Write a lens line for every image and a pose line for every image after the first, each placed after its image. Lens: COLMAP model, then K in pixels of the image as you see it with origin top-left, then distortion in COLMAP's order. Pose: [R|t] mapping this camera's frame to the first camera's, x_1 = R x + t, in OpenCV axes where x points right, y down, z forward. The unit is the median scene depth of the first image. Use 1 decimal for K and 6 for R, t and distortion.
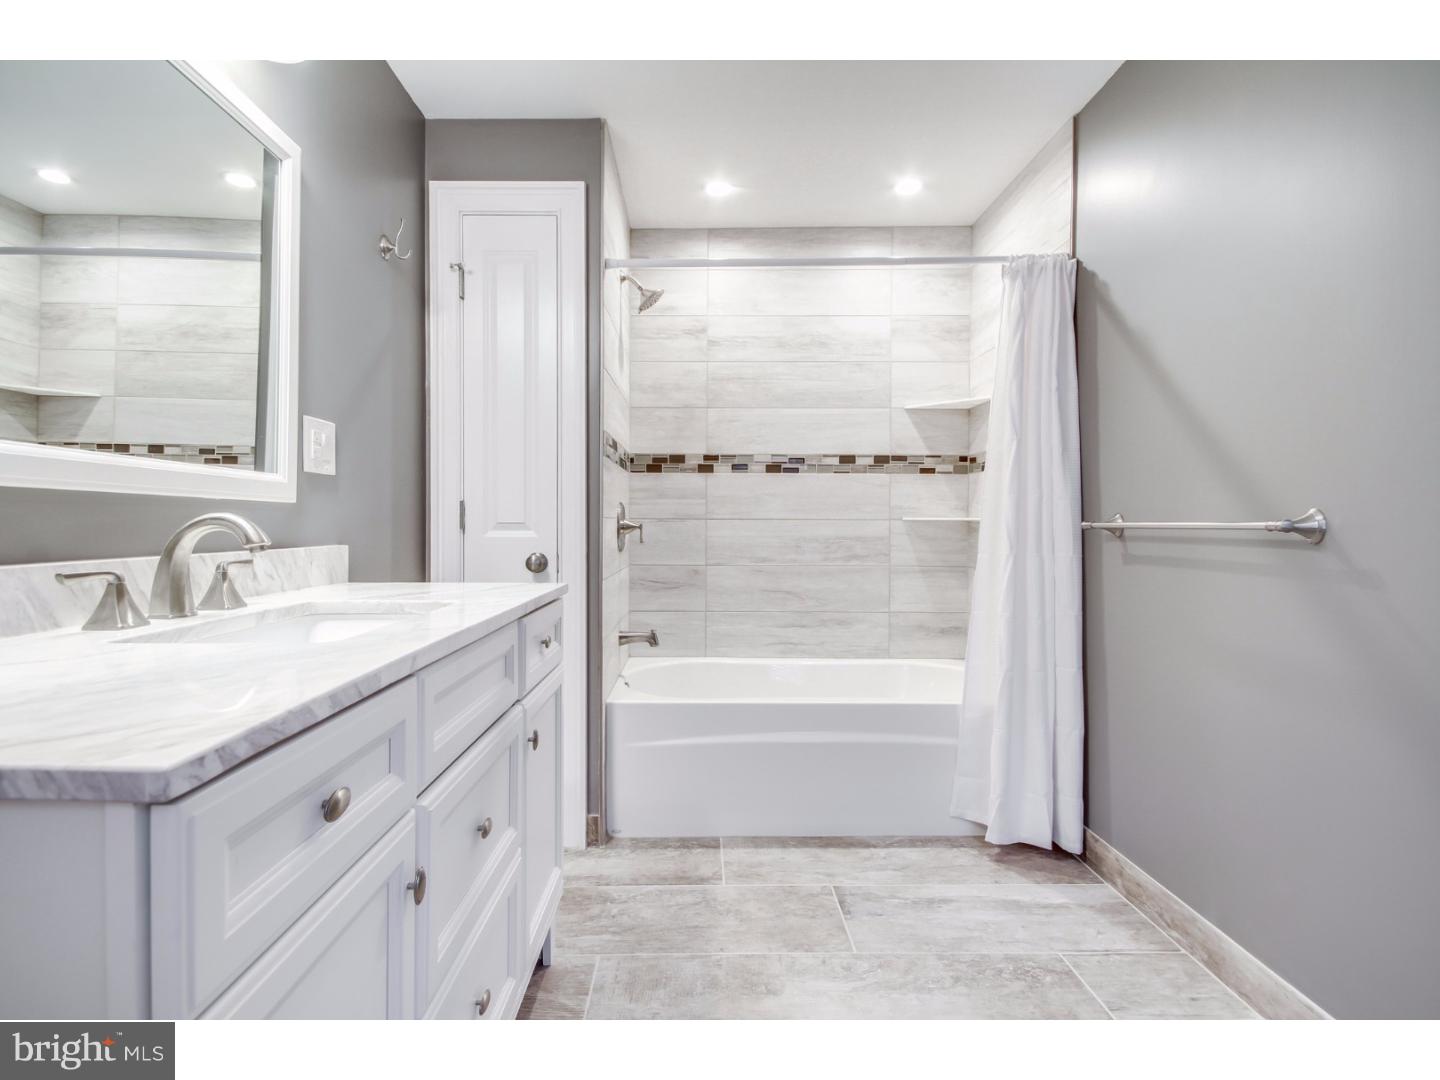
lens RADIAL K [[686.3, 0, 718.5], [0, 686.3, 516.9], [0, 0, 1]] dist [0.001859, -0.000874]
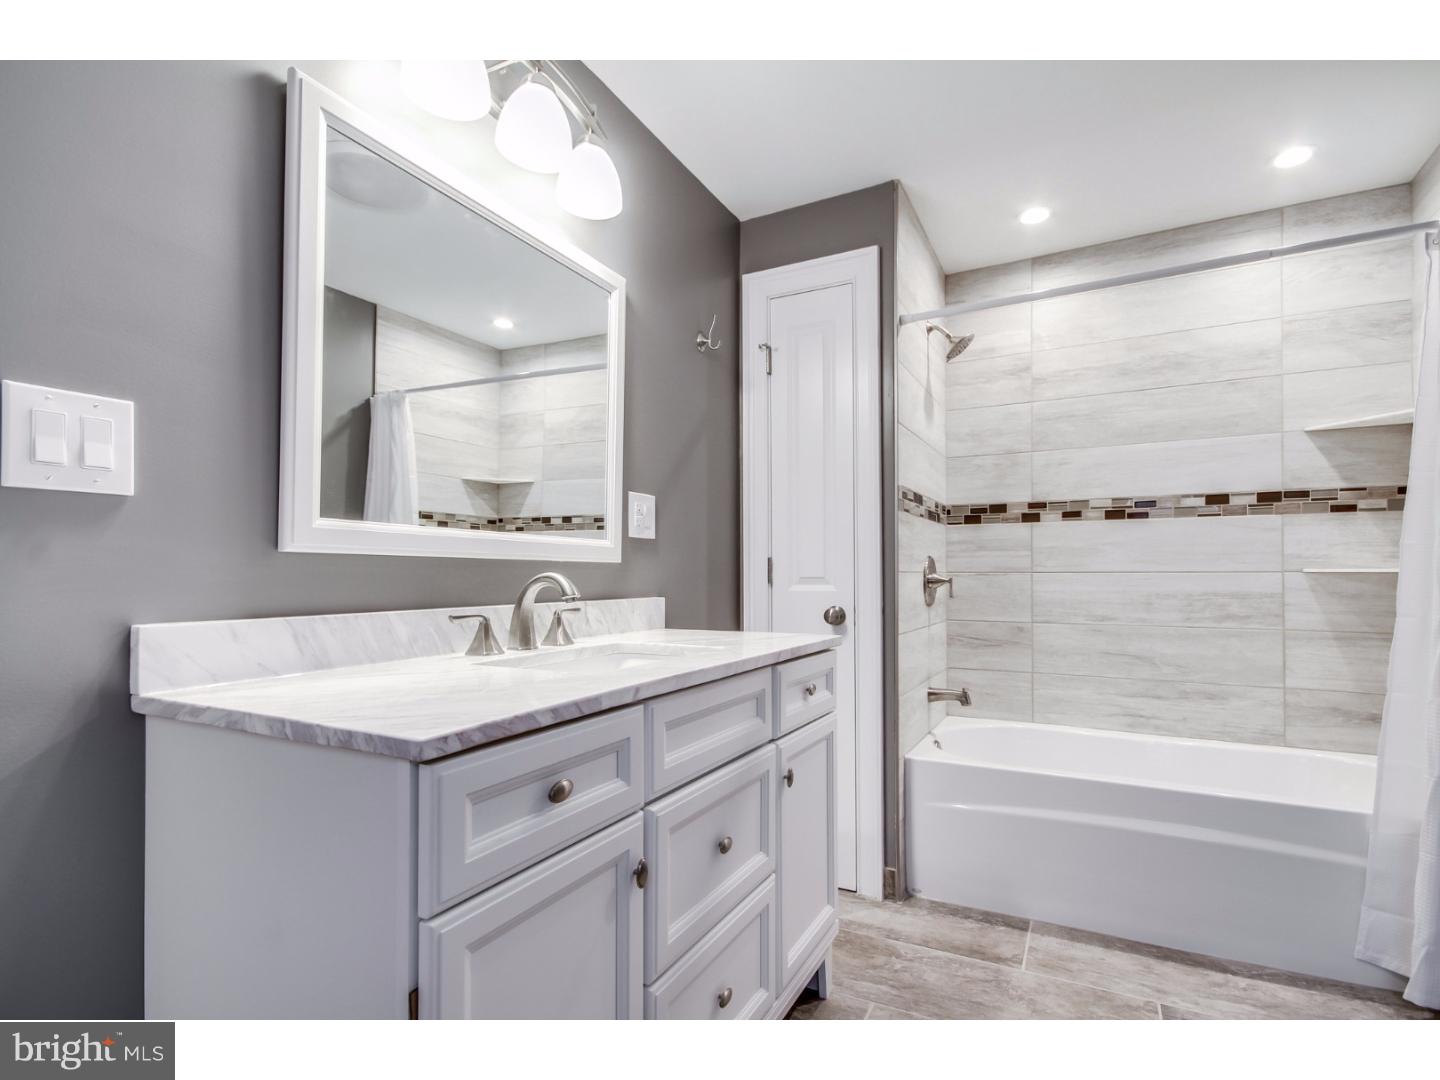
lens RADIAL K [[711.8, 0, 761.0], [0, 711.8, 552.8], [0, 0, 1]] dist [0.005211, -0.000048]
pose [[0.891742, -0.017219, -0.452216, 0.117006], [0.007259, 0.999692, -0.023749, -0.003660], [0.452486, 0.017895, 0.891592, -0.021068]]
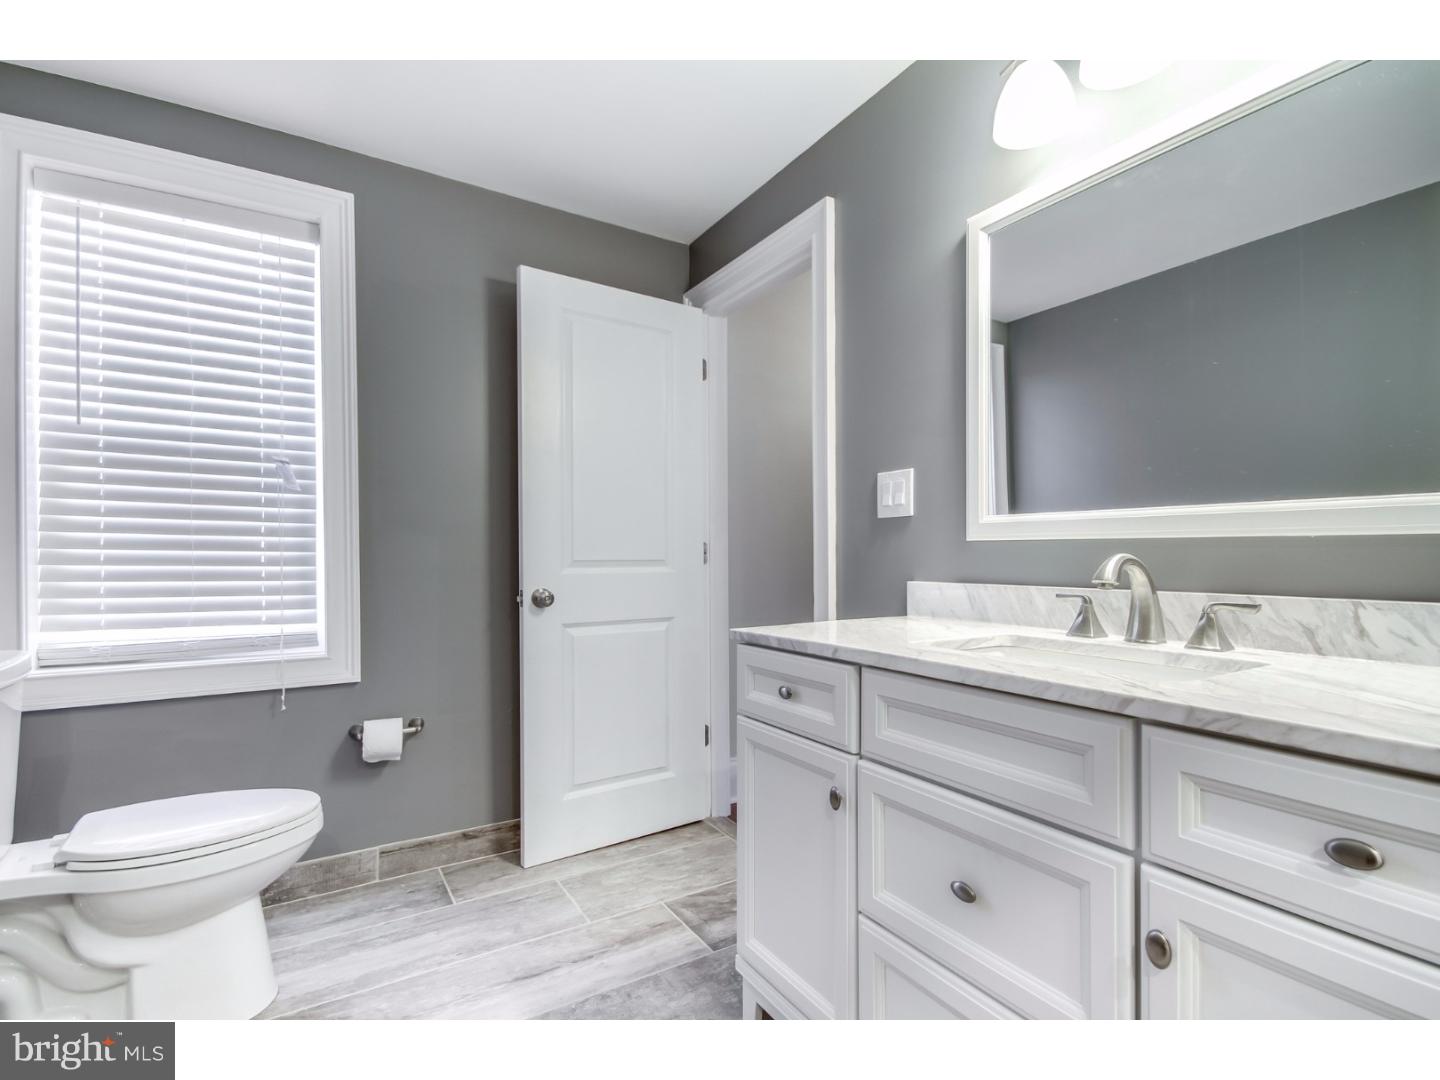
lens RADIAL K [[680.6, 0, 733.5], [0, 680.6, 547.4], [0, 0, 1]] dist [0.007258, -0.000392]
pose [[-0.858596, -0.003557, -0.512640, 0.182447], [0.006352, 0.999825, -0.017575, -0.000409], [0.512613, -0.018346, -0.858424, 0.729767]]
